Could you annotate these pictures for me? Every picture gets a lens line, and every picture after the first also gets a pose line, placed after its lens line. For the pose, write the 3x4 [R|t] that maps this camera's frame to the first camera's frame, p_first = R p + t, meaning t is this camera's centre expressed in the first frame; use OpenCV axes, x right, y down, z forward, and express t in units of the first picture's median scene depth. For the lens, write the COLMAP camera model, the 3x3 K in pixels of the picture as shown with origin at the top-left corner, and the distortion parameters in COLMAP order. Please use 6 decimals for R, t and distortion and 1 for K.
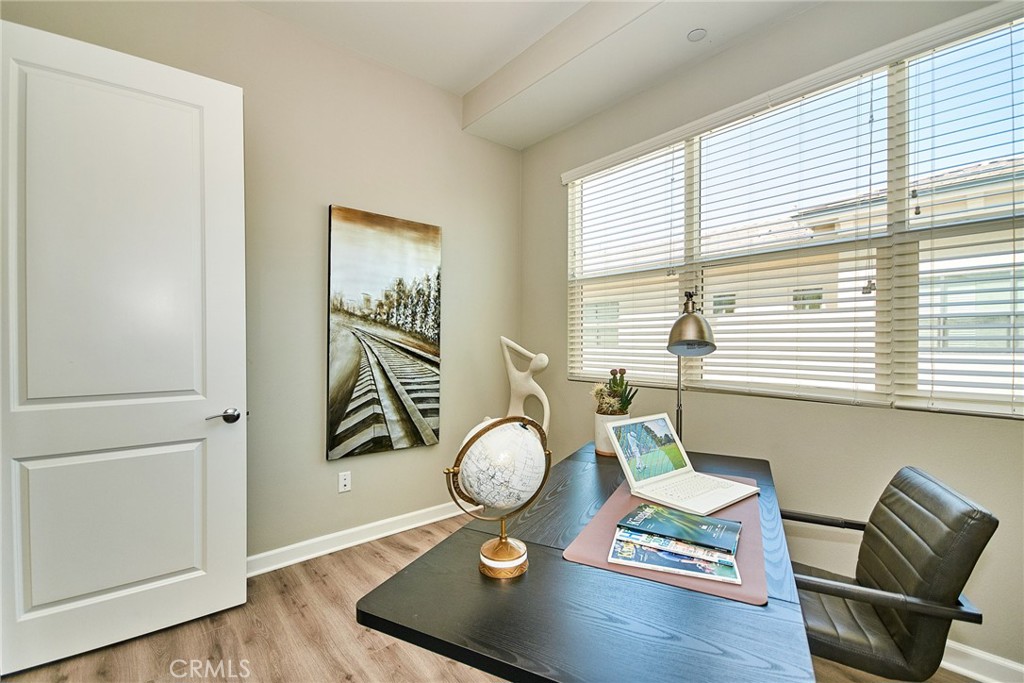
lens RADIAL K [[456.5, 0, 512.4], [0, 456.5, 336.8], [0, 0, 1]] dist [0.009728, -0.010974]
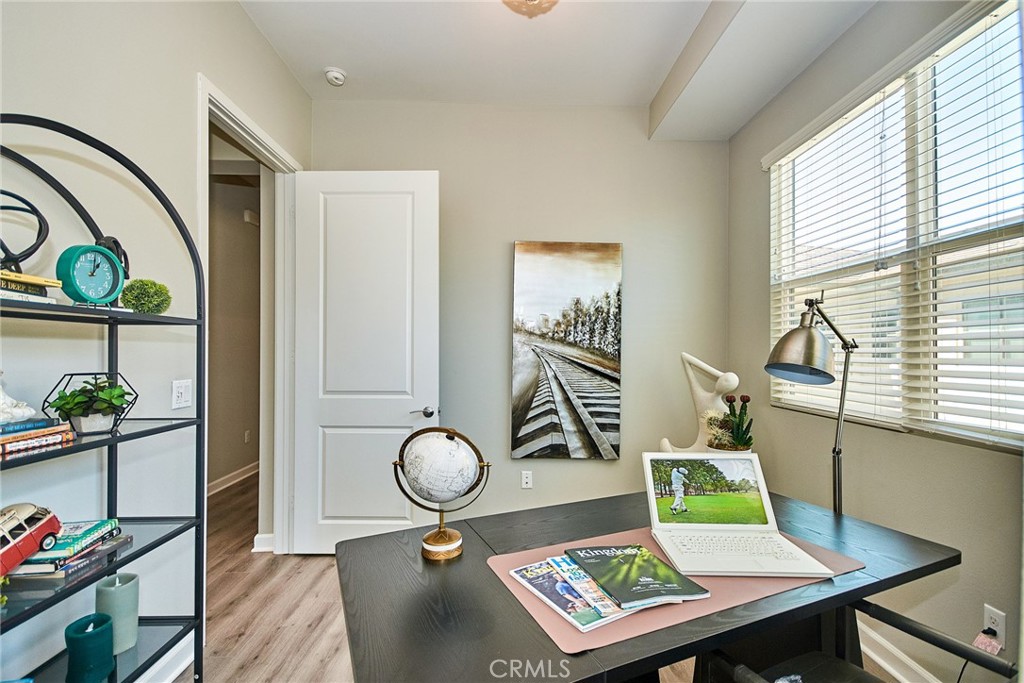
lens RADIAL K [[472.4, 0, 509.1], [0, 472.4, 332.4], [0, 0, 1]] dist [0.002033, 0.000025]
pose [[0.768519, -0.023012, -0.639414, 0.343096], [0.003880, 0.999502, -0.031307, -0.014012], [0.639816, 0.021579, 0.768225, 0.050853]]
